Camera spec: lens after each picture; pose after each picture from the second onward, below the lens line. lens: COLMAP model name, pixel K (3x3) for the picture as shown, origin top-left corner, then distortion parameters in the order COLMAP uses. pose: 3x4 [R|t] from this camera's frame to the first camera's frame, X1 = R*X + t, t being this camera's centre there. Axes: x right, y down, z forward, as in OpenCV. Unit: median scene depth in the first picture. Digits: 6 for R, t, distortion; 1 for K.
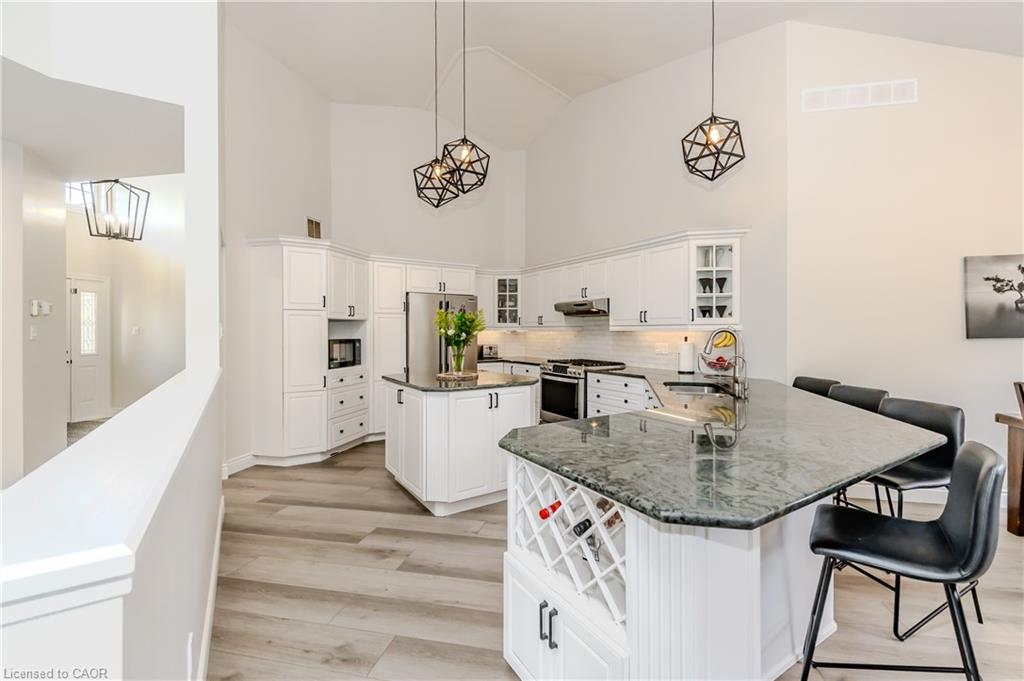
lens RADIAL K [[418.9, 0, 508.6], [0, 418.9, 334.2], [0, 0, 1]] dist [0.000164, -0.000369]
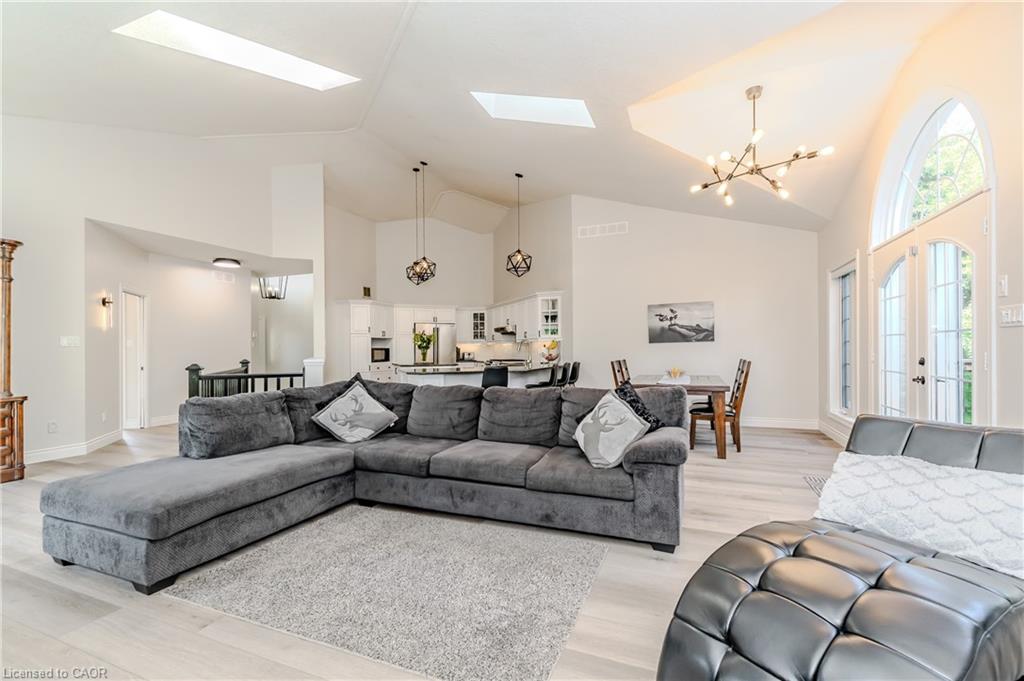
lens RADIAL K [[414.4, 0, 514.6], [0, 414.4, 345.3], [0, 0, 1]] dist [-0.000367, -0.000571]
pose [[0.990015, -0.010930, -0.140537, 0.524846], [0.008712, 0.999828, -0.016391, 0.037200], [0.140692, 0.015003, 0.989940, -0.875489]]
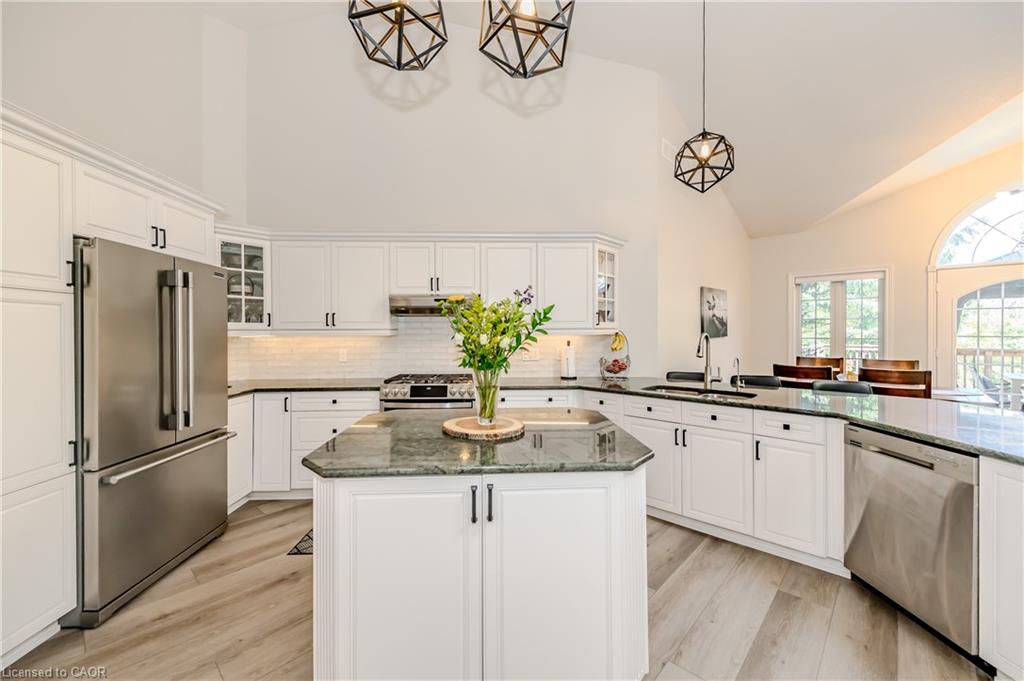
lens RADIAL K [[430.3, 0, 515.7], [0, 430.3, 344.5], [0, 0, 1]] dist [0.012017, -0.000424]
pose [[0.503943, -0.022745, 0.863438, -0.482702], [0.012531, 0.999741, 0.019022, -0.005762], [-0.863646, 0.001234, 0.504097, 0.585278]]
